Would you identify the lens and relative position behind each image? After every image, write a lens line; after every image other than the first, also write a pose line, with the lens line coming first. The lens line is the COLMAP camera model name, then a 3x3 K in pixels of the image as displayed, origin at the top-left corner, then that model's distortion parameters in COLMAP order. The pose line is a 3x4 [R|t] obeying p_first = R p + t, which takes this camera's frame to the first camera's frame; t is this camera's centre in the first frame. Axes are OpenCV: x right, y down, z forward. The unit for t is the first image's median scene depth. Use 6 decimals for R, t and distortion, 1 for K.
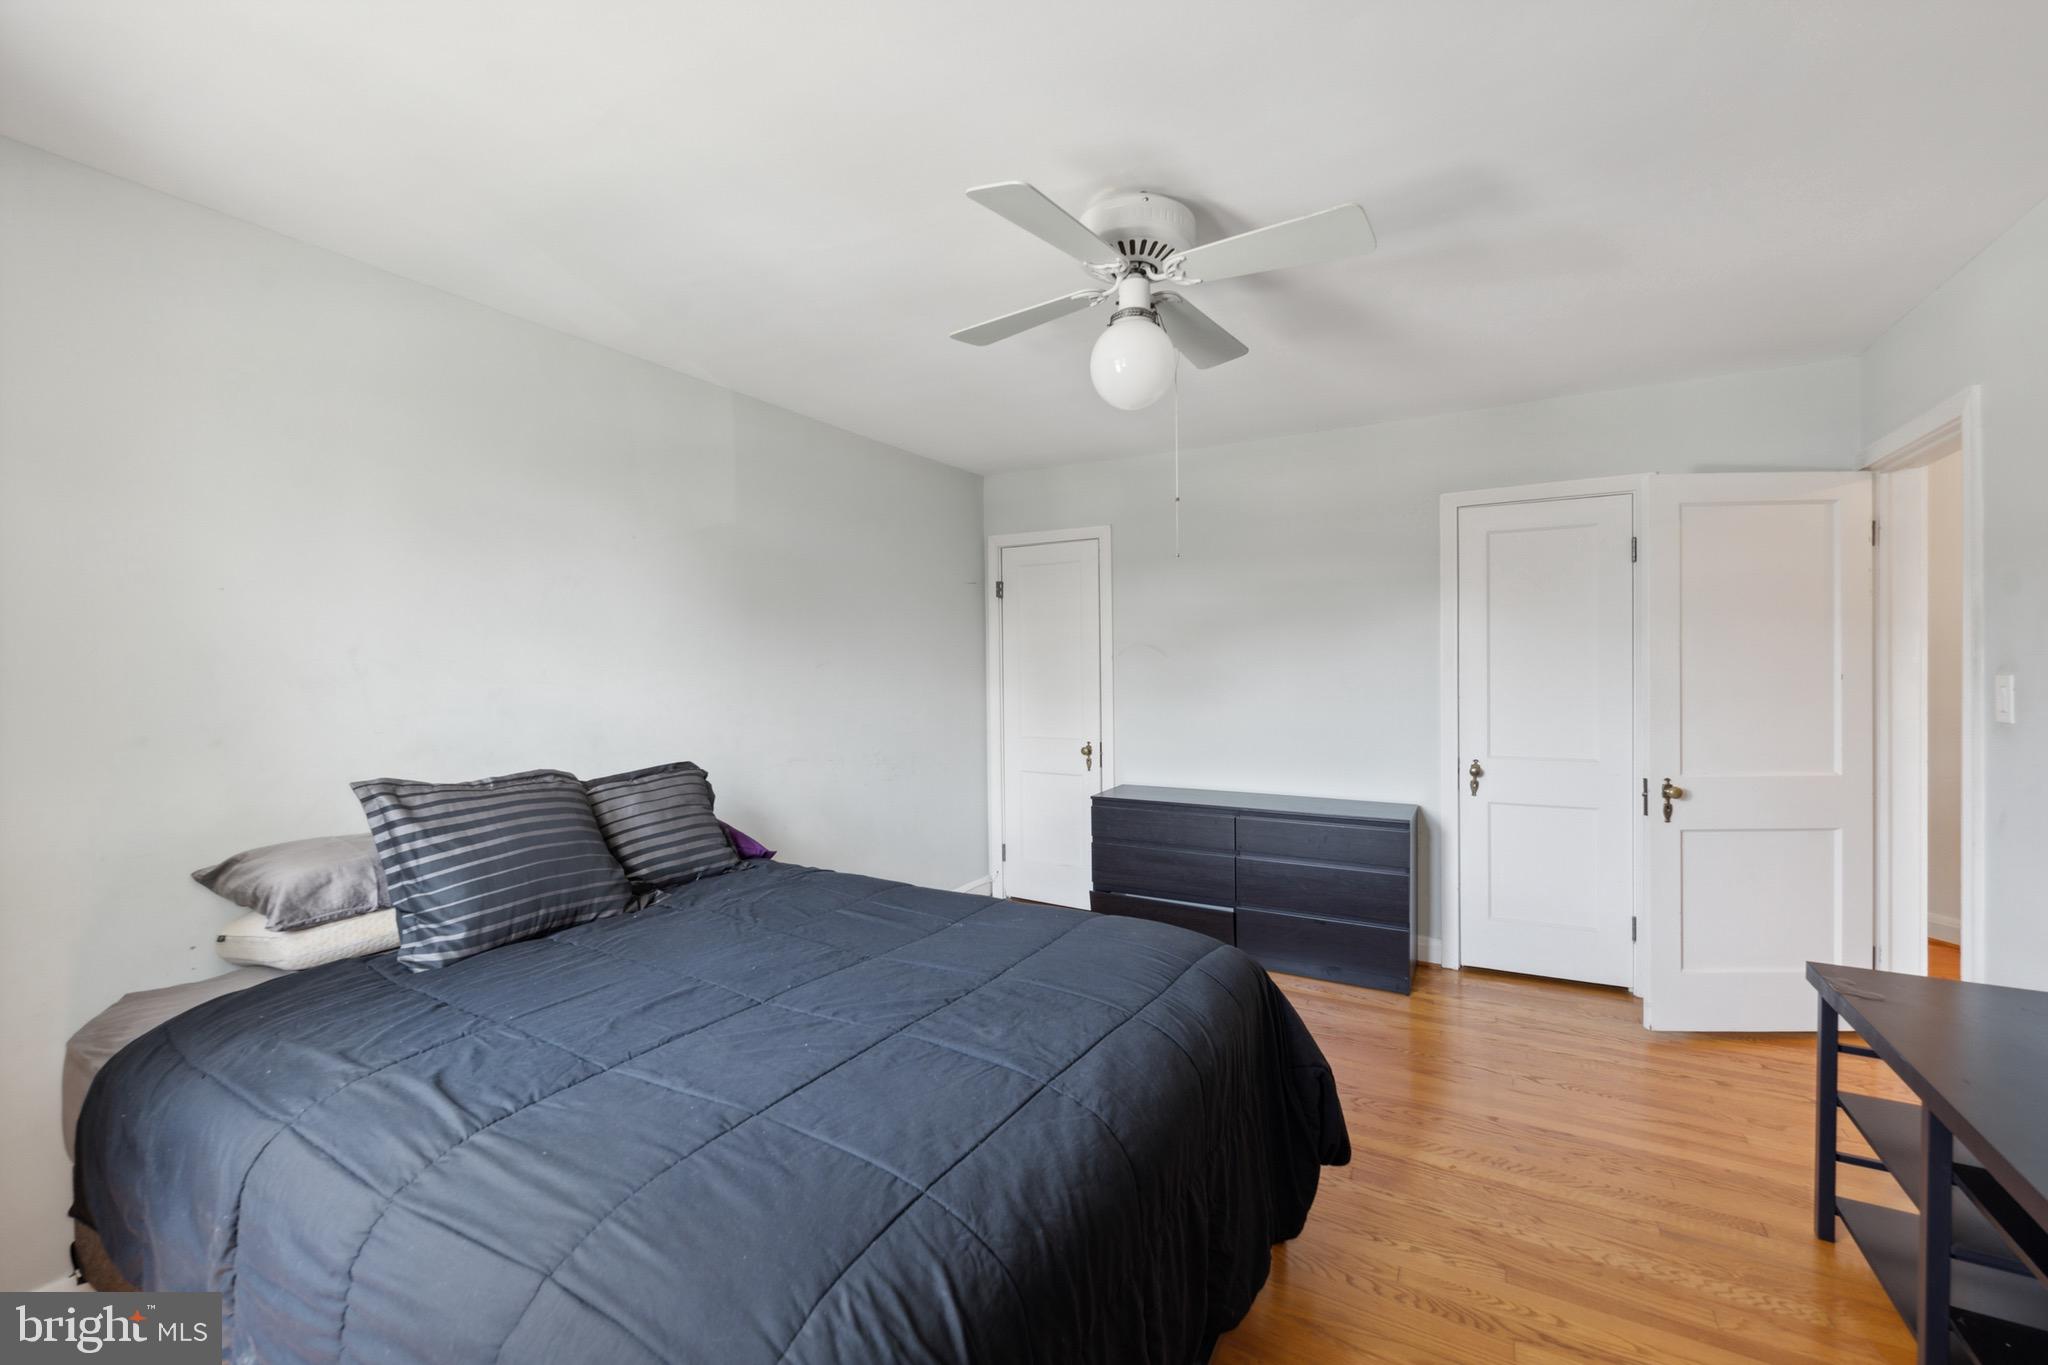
lens RADIAL K [[828.3, 0, 1024.0], [0, 828.3, 682.5], [0, 0, 1]] dist [0.000352, 0.000019]
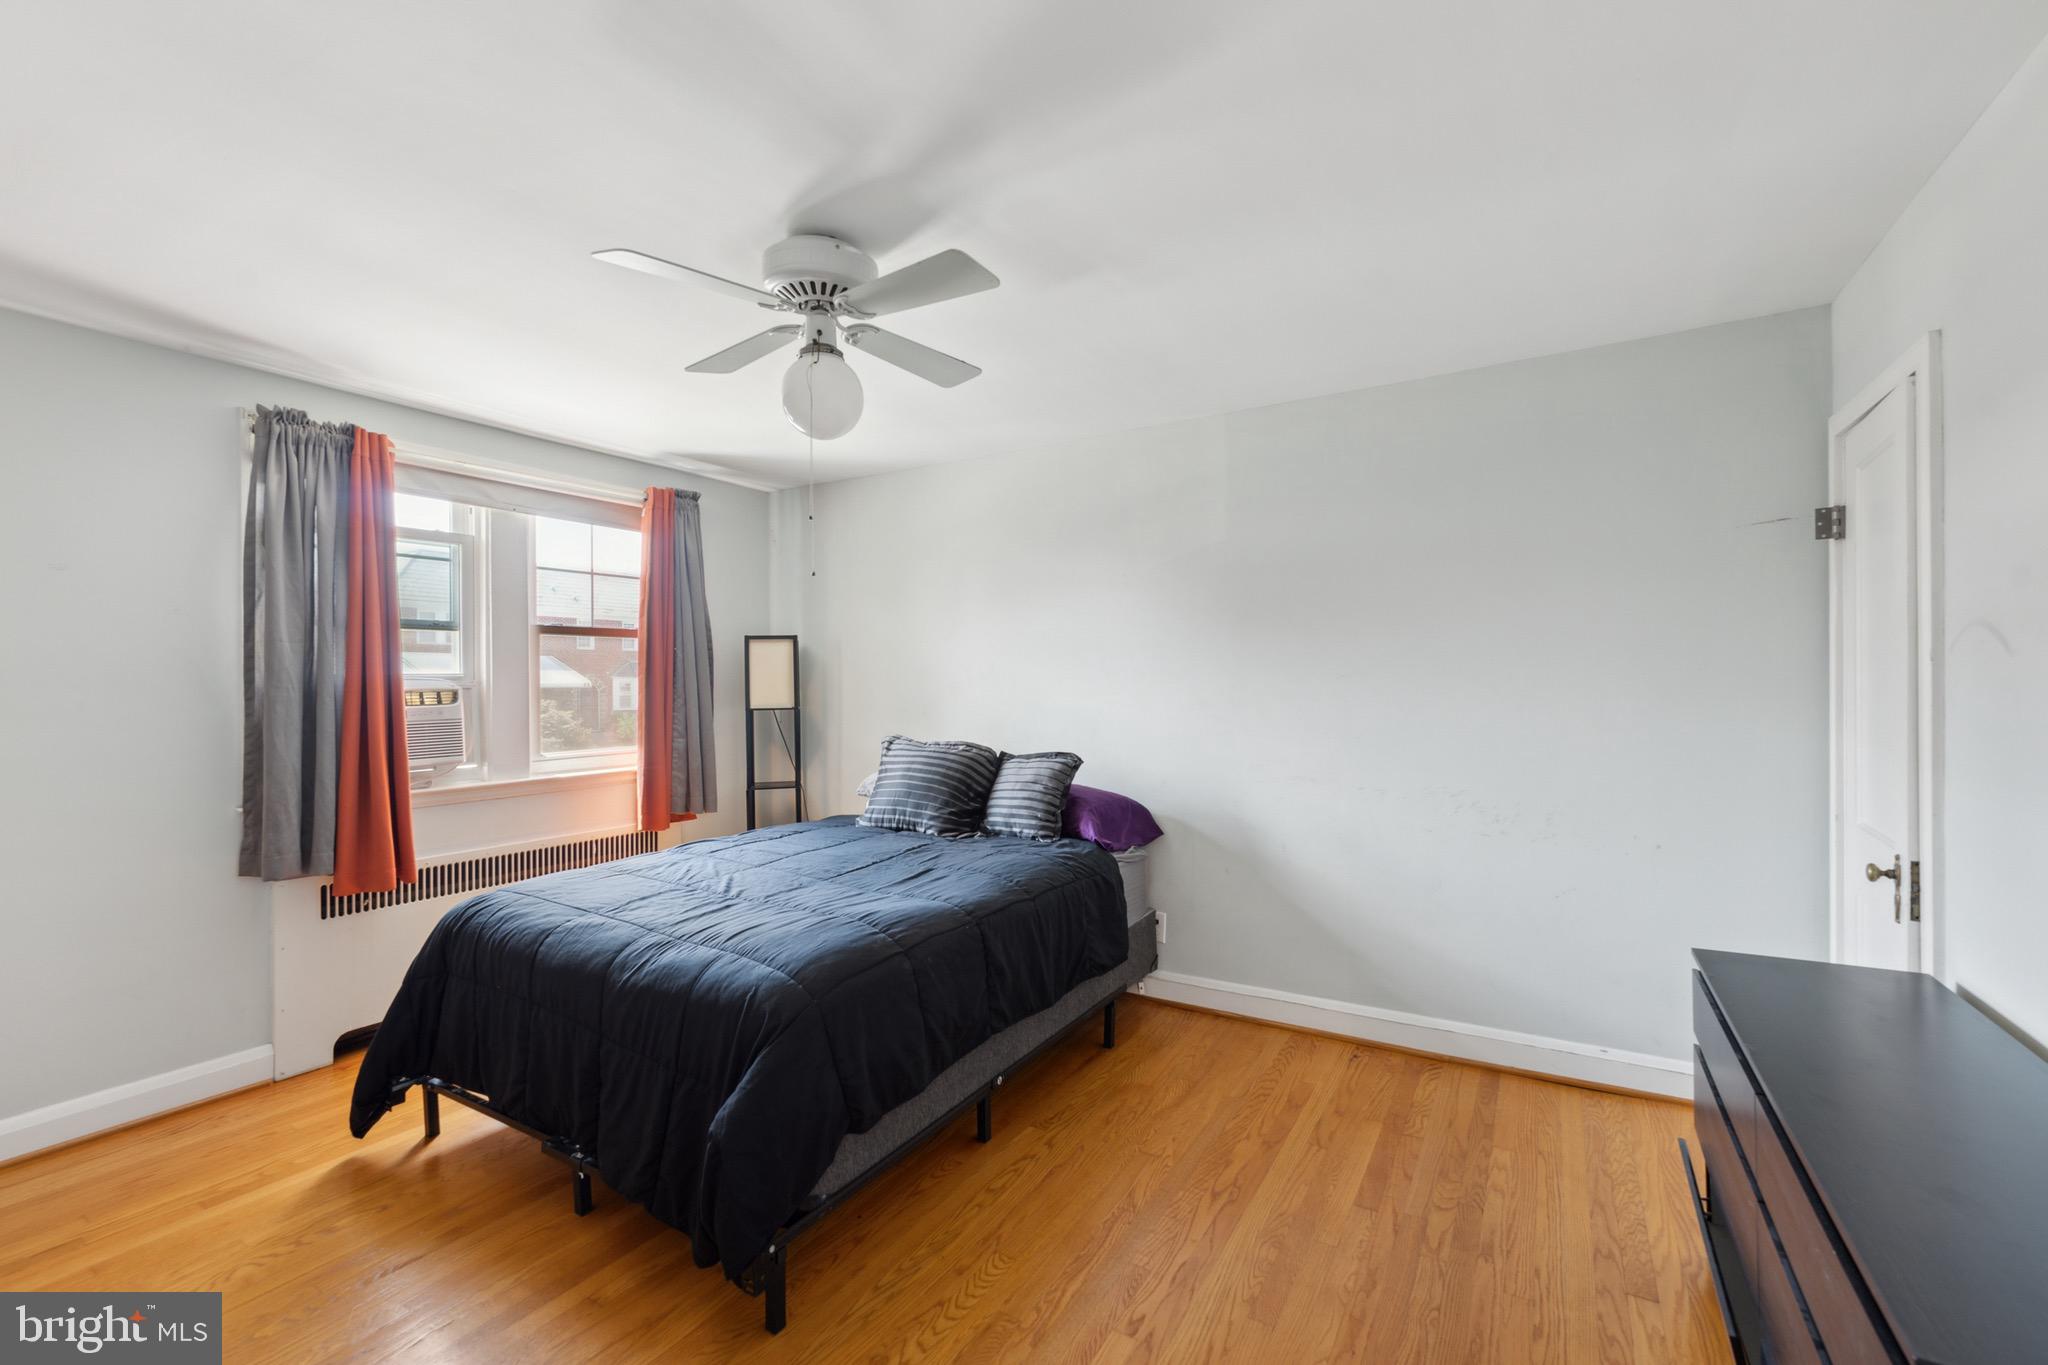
lens RADIAL K [[828.3, 0, 1024.0], [0, 828.3, 682.5], [0, 0, 1]] dist [0.000352, 0.000019]
pose [[-0.034132, 0.014162, -0.999317, 1.173446], [-0.008467, 0.999860, 0.014459, -0.045217], [0.999381, 0.008955, -0.034007, 1.281094]]
